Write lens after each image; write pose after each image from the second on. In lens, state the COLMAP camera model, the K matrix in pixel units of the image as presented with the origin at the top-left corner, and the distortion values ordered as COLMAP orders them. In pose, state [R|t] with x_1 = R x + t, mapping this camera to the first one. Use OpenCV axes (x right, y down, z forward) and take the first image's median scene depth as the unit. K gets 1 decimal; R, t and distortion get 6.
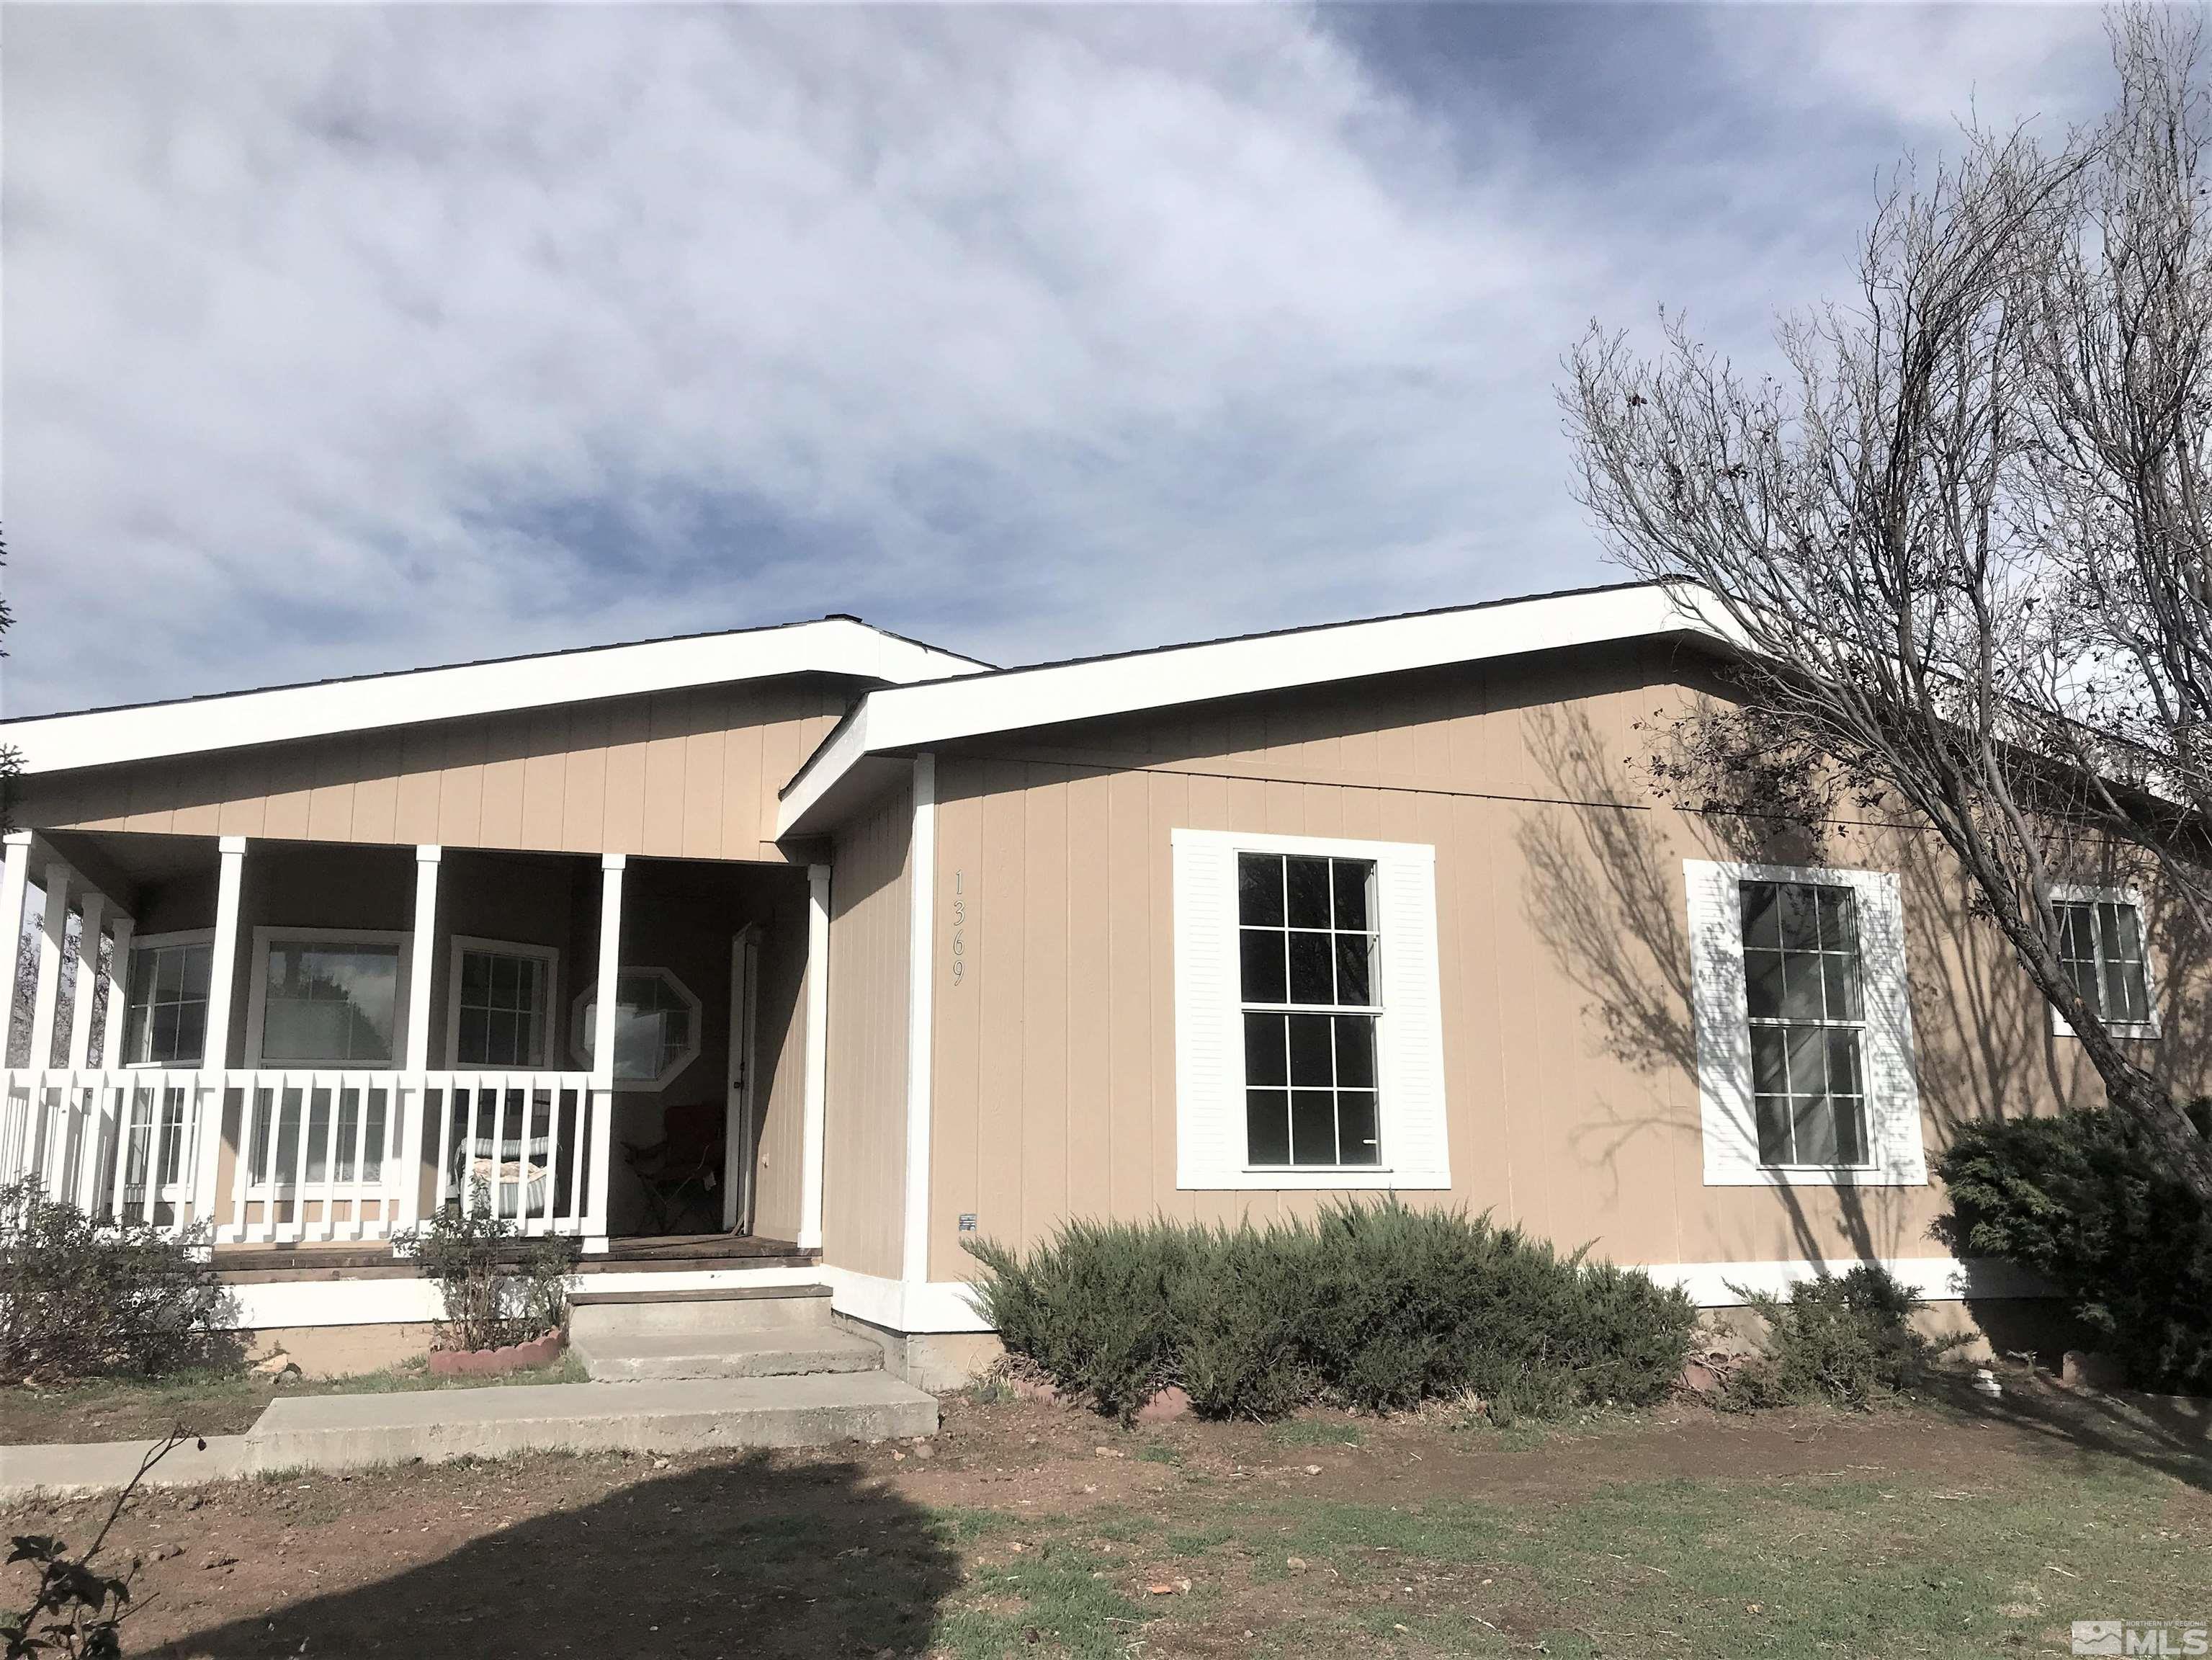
lens RADIAL K [[1788.4, 0, 1106.0], [0, 1788.4, 830.0], [0, 0, 1]] dist [0.011948, 0.004299]
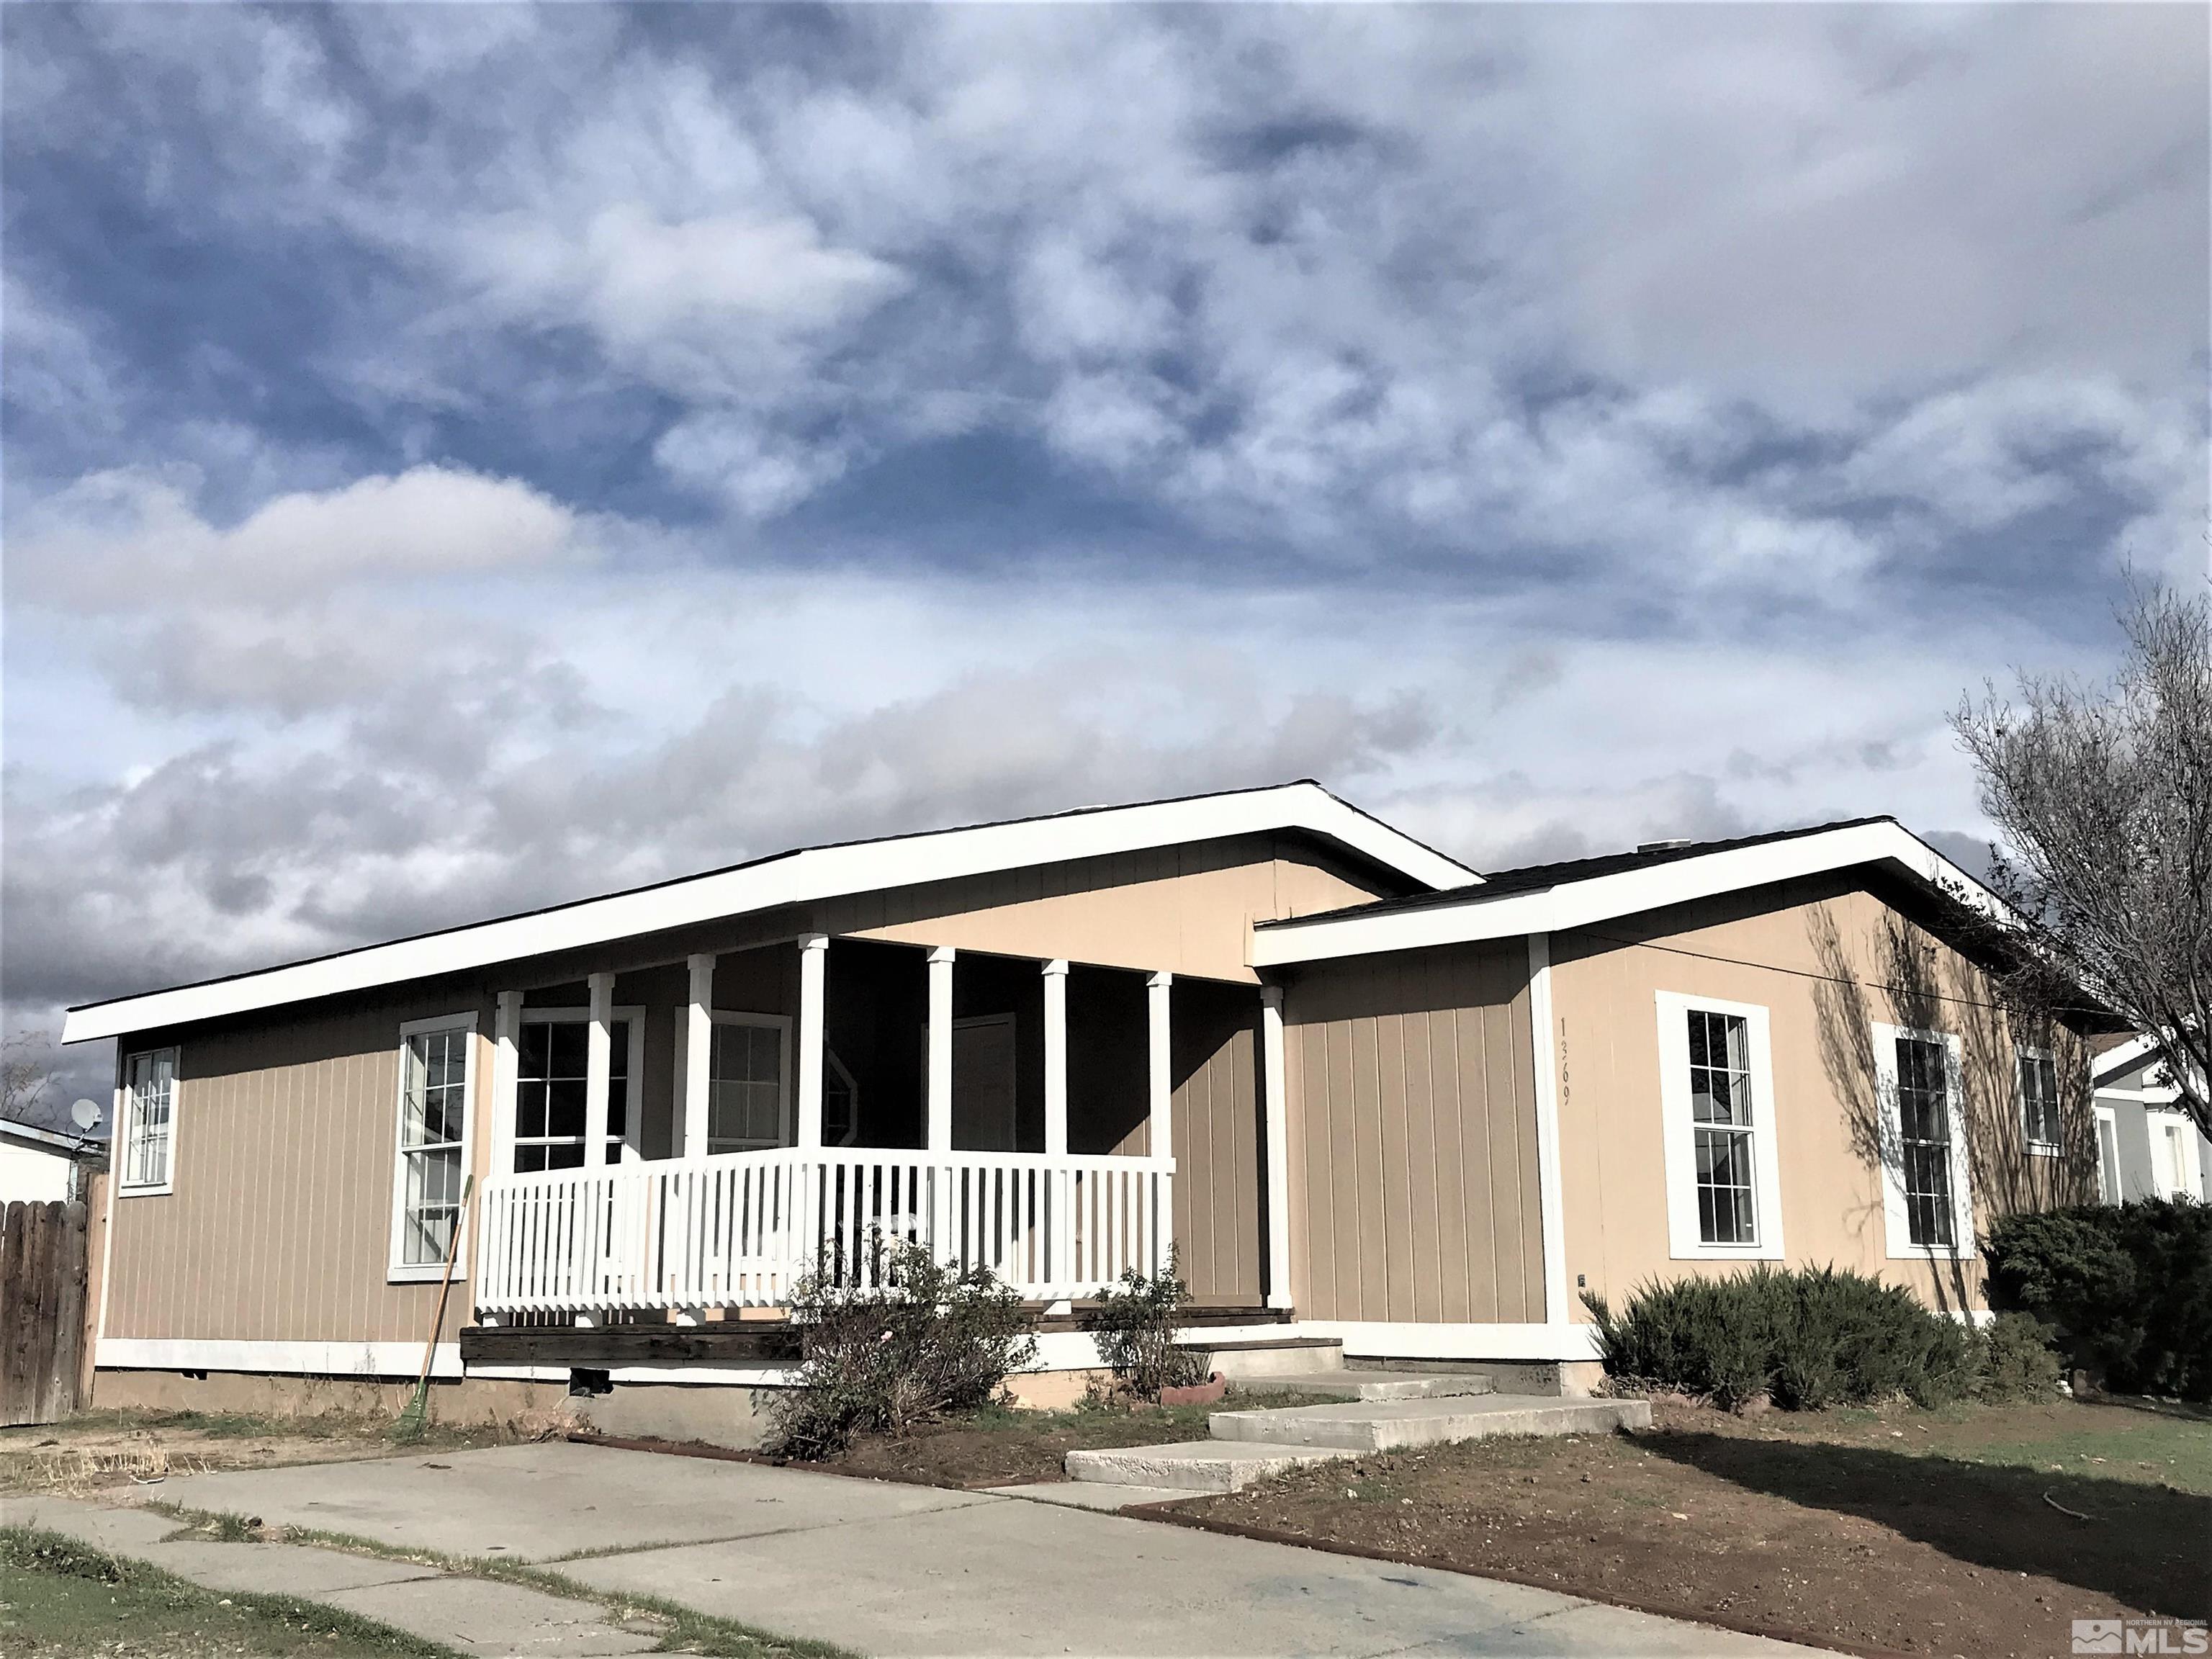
lens RADIAL K [[2338.0, 0, 1106.0], [0, 2338.0, 829.5], [0, 0, 1]] dist [-0.014117, -0.031352]
pose [[0.904464, 0.081719, 0.418650, -1.031711], [-0.083488, 0.996409, -0.014126, -0.059092], [-0.418300, -0.022176, 0.908038, -0.396587]]
